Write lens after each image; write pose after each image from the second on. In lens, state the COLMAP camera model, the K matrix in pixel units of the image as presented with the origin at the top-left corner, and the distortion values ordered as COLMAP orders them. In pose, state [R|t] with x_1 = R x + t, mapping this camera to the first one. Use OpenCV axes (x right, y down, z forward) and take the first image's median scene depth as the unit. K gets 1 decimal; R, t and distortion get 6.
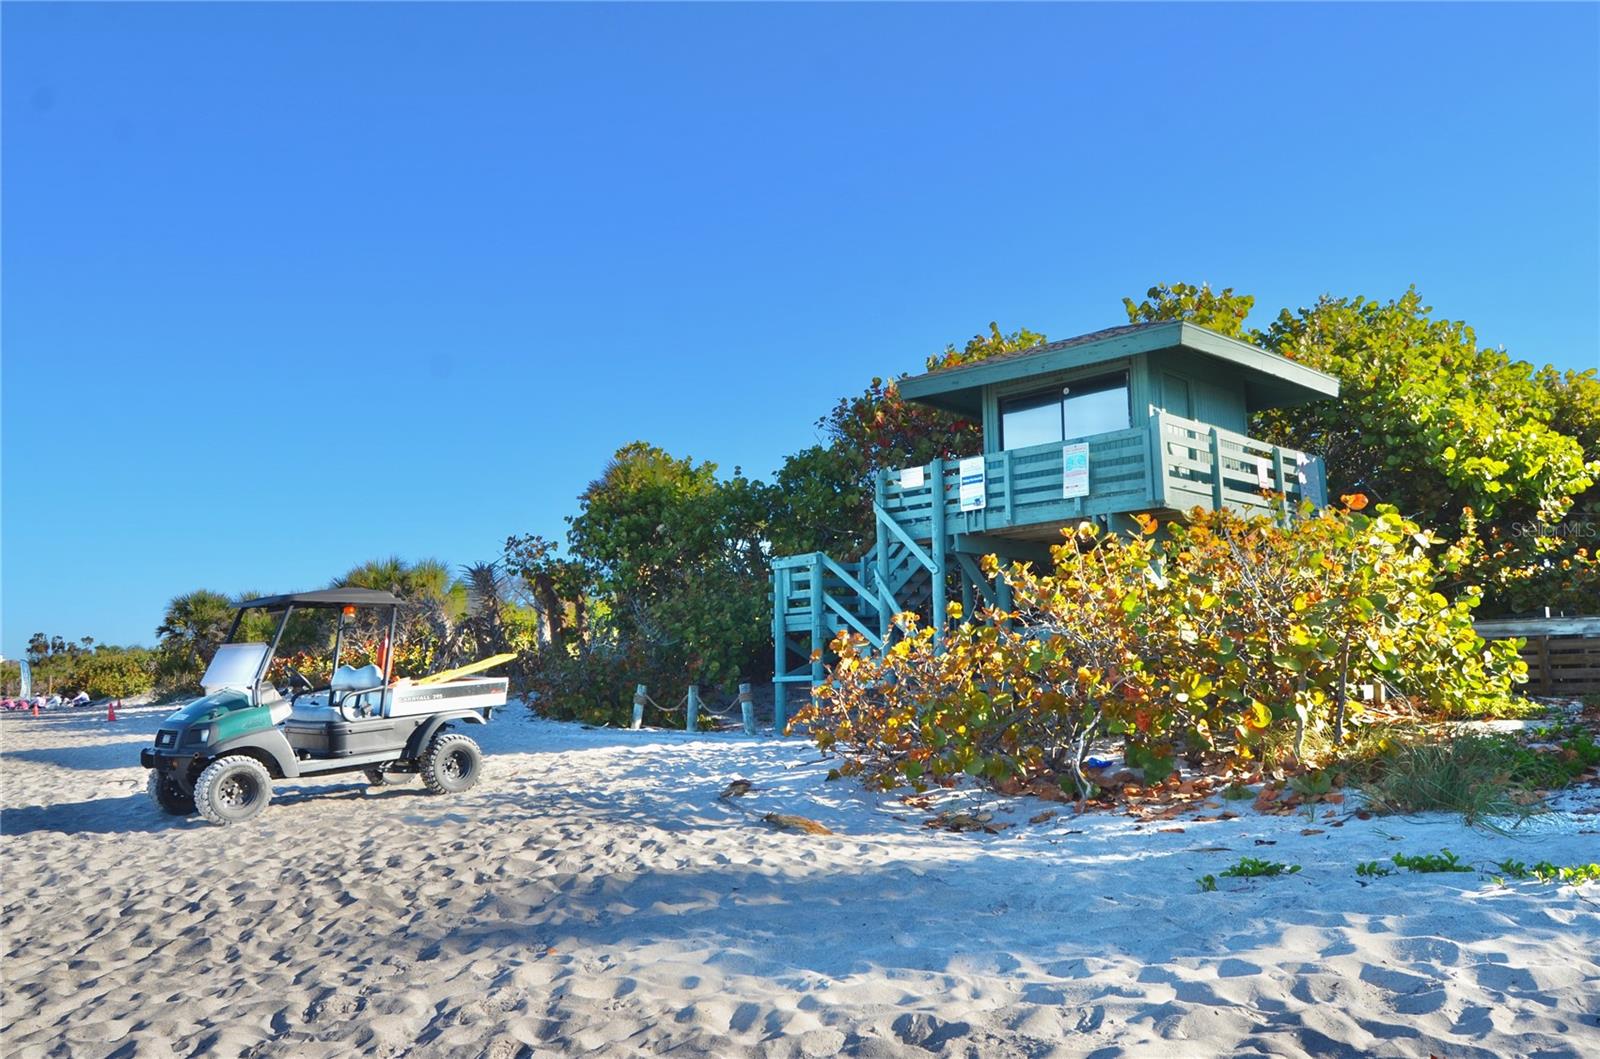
lens RADIAL K [[1040.6, 0, 800.8], [0, 1040.6, 542.0], [0, 0, 1]] dist [0.037001, -0.069642]
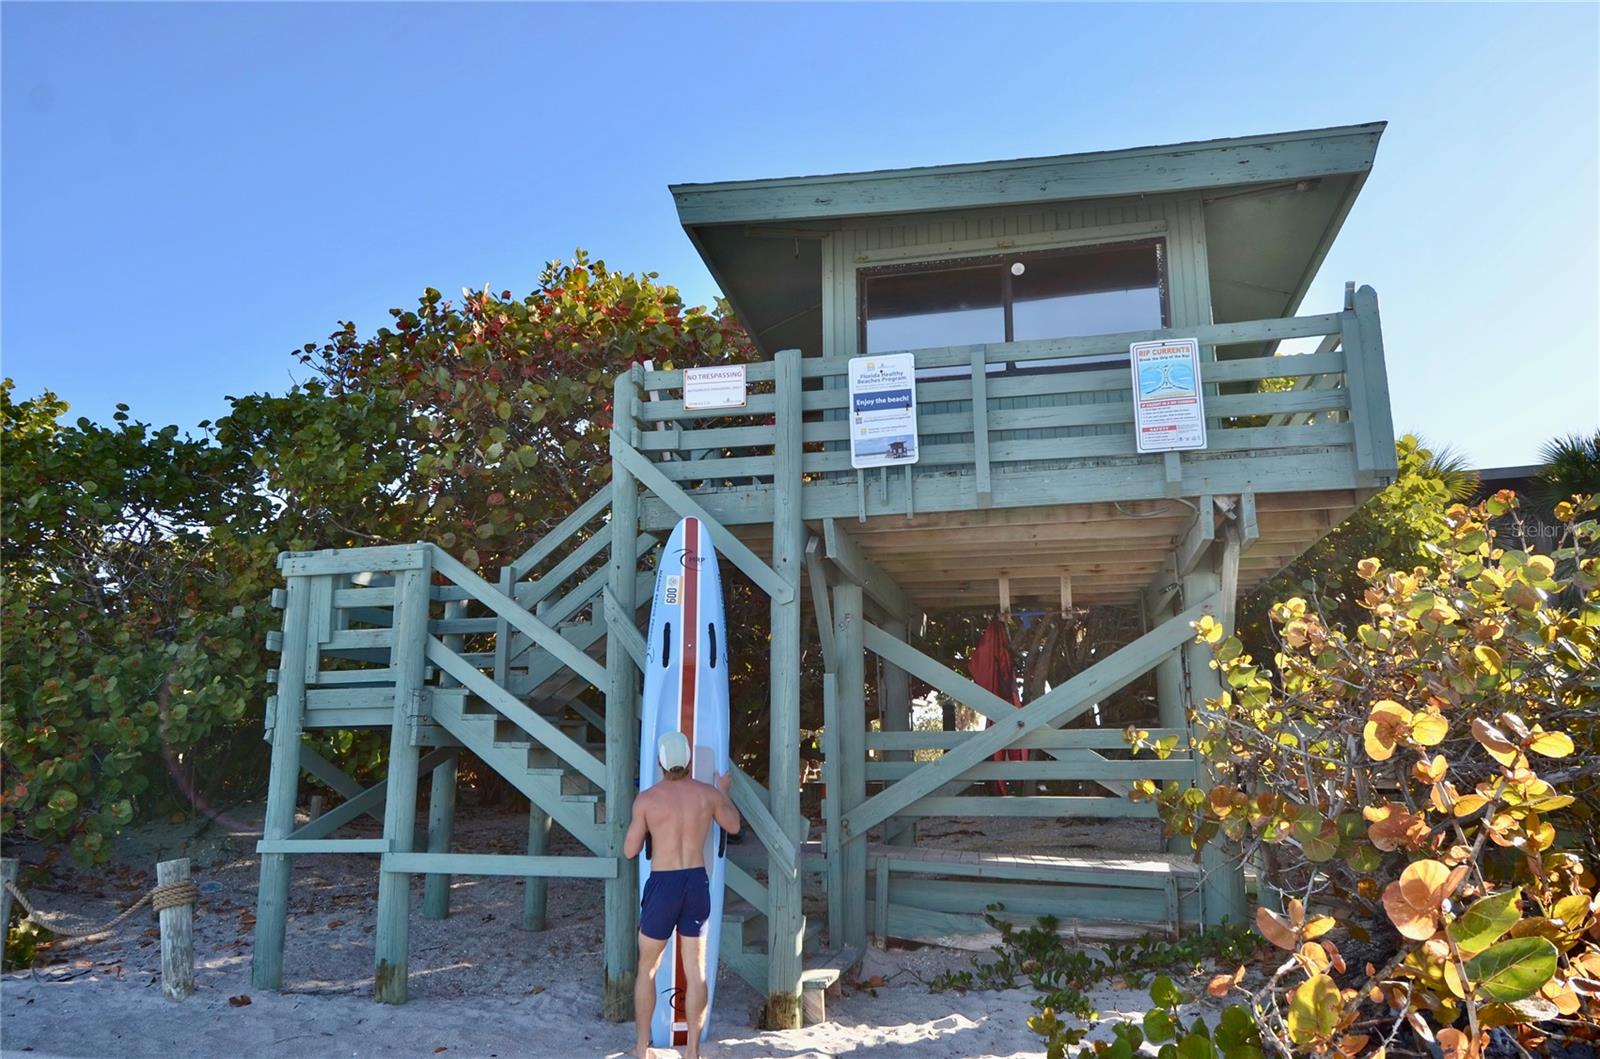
lens RADIAL K [[1040.6, 0, 800.8], [0, 1040.6, 542.0], [0, 0, 1]] dist [0.037001, -0.069642]
pose [[0.827269, 0.113397, 0.550243, -0.089959], [-0.070497, 0.992629, -0.098576, 0.040396], [-0.557366, 0.042758, 0.829165, 0.548390]]
